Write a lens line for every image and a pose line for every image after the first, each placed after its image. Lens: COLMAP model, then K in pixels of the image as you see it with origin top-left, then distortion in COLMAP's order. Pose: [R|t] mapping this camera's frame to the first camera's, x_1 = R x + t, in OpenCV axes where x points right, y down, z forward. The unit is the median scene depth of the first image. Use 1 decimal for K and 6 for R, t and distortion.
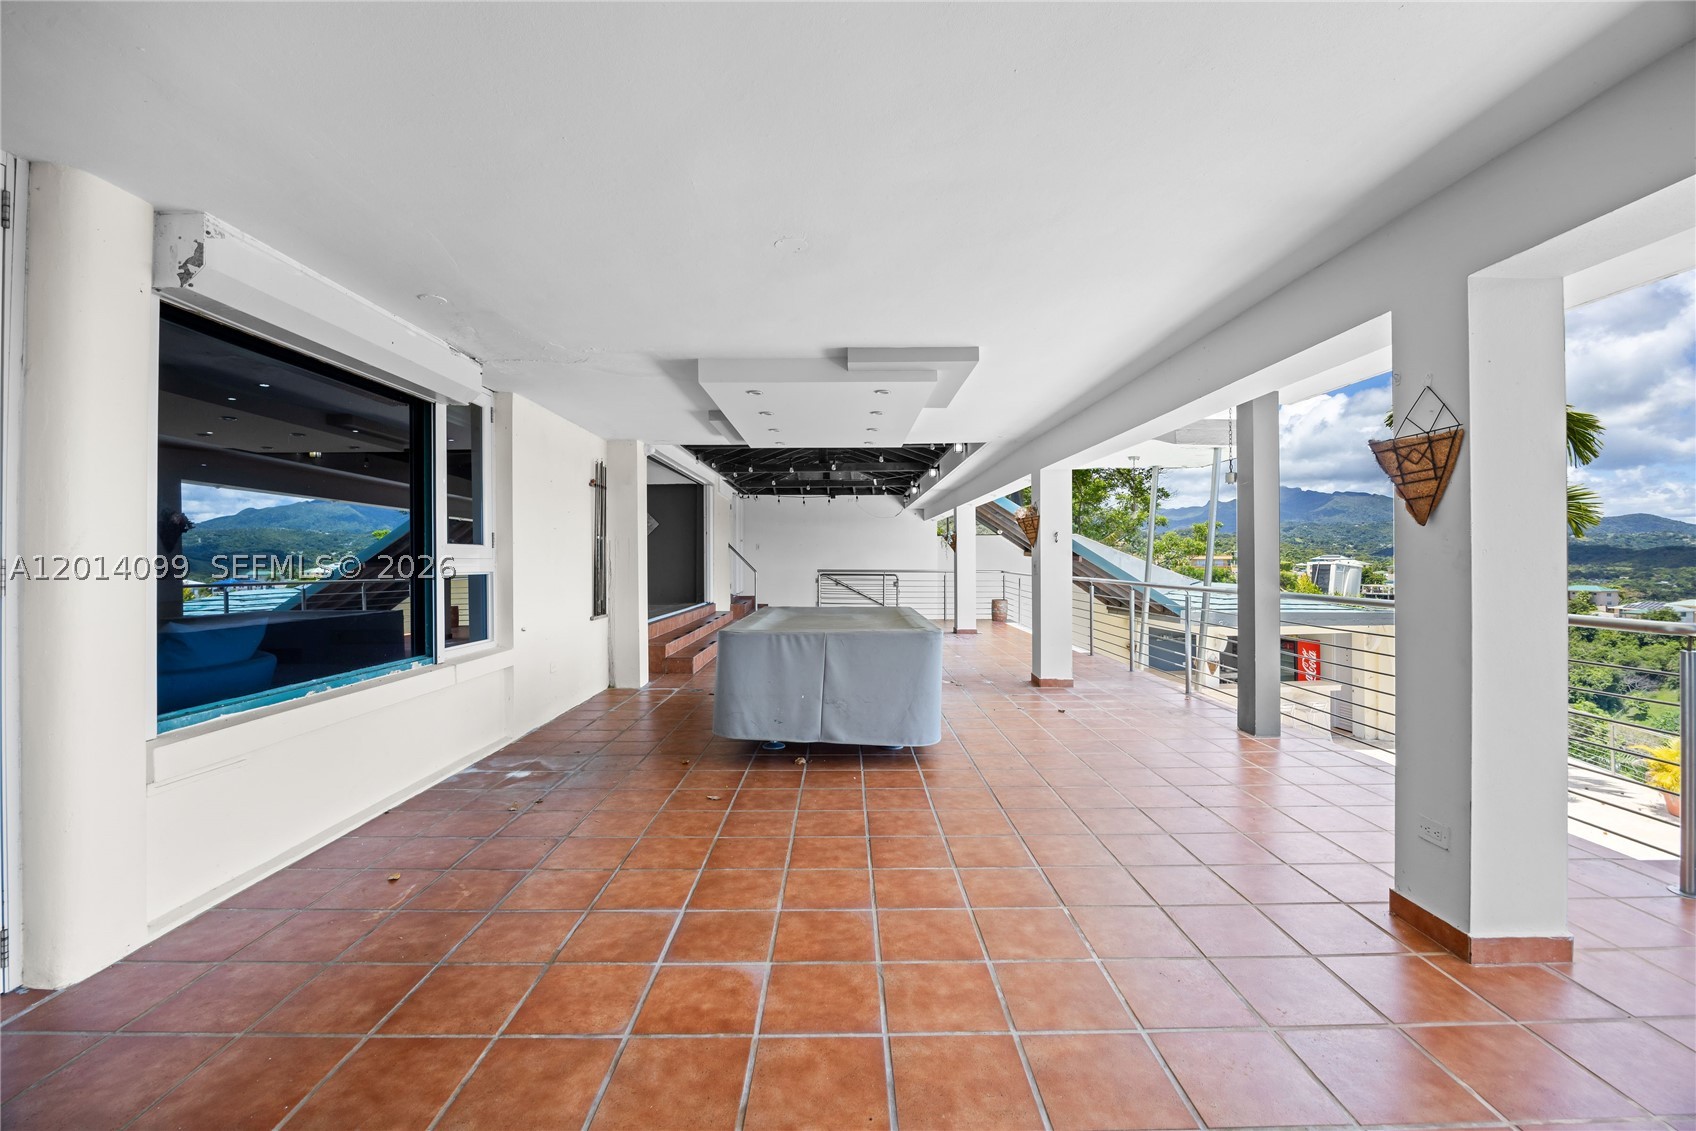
lens RADIAL K [[742.8, 0, 846.0], [0, 742.8, 556.3], [0, 0, 1]] dist [-0.003000, 0.001196]
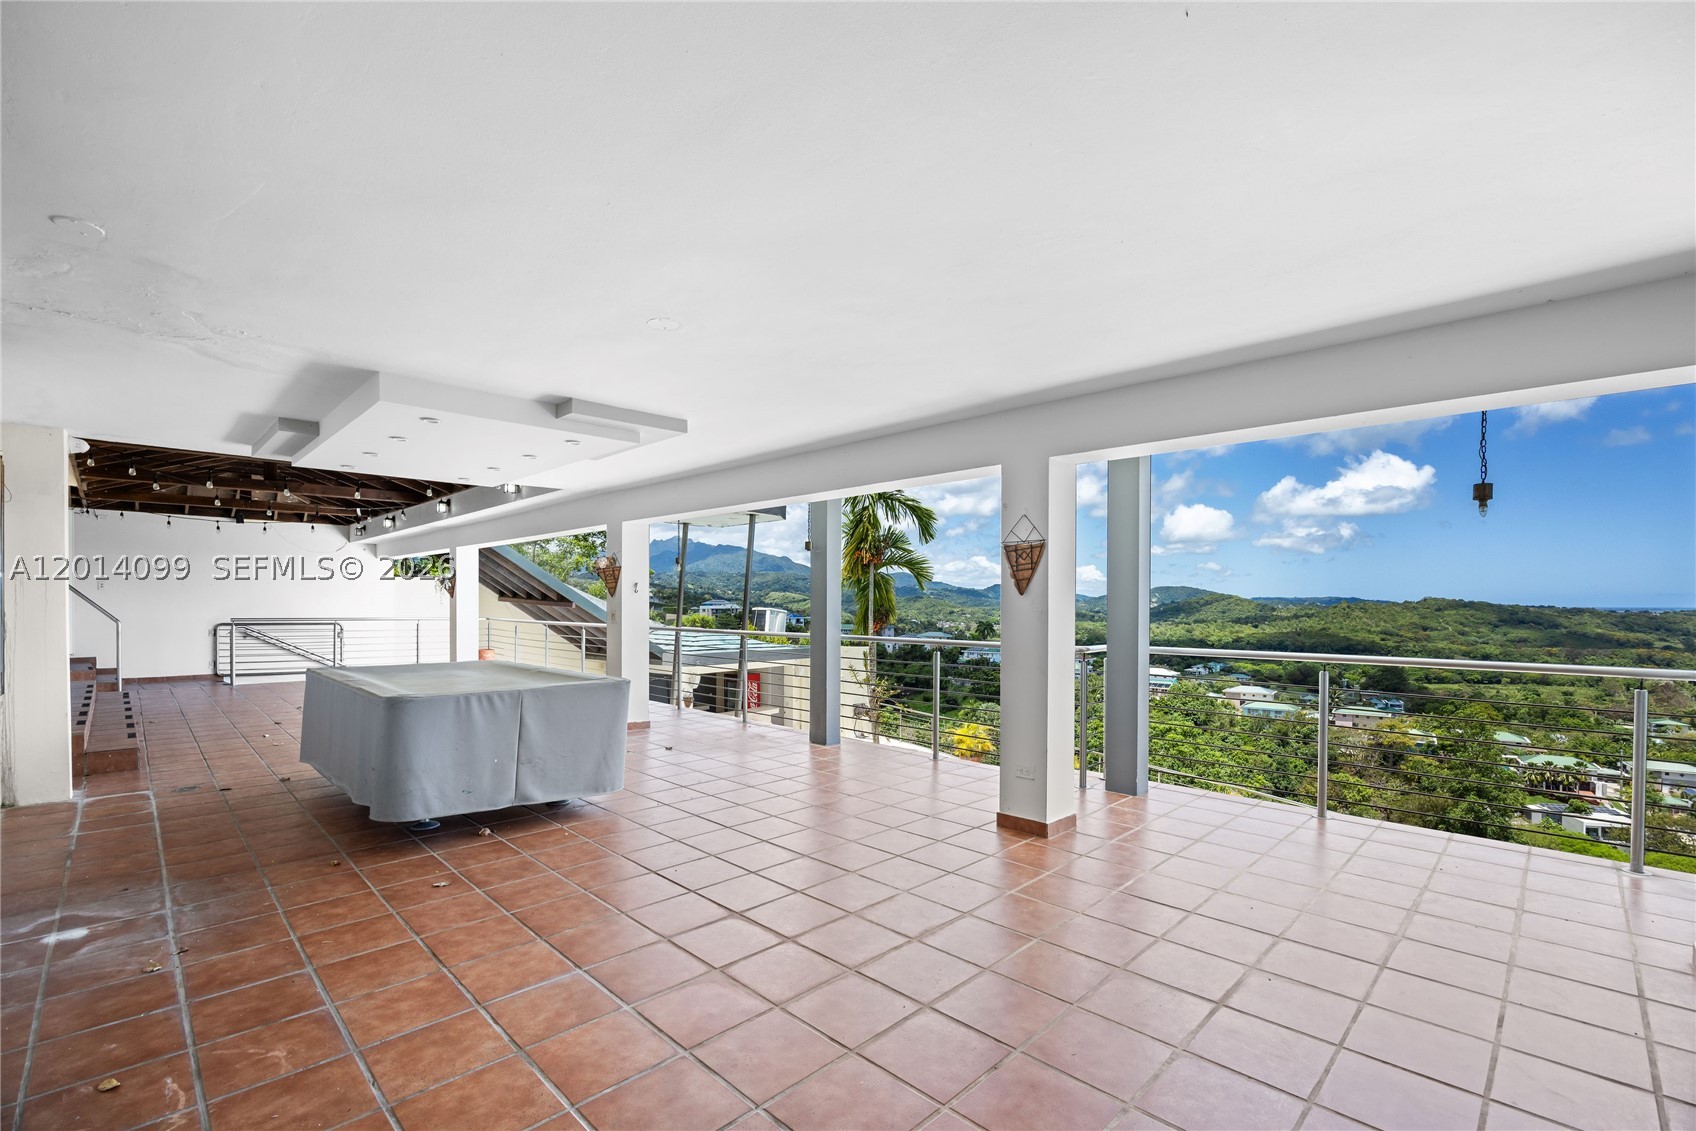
lens RADIAL K [[742.8, 0, 885.5], [0, 742.8, 606.7], [0, 0, 1]] dist [-0.003000, 0.001196]
pose [[0.701794, 0.002528, 0.712375, -0.377304], [-0.008557, 0.999951, 0.004881, -0.011337], [-0.712328, -0.009521, 0.701782, 0.008017]]
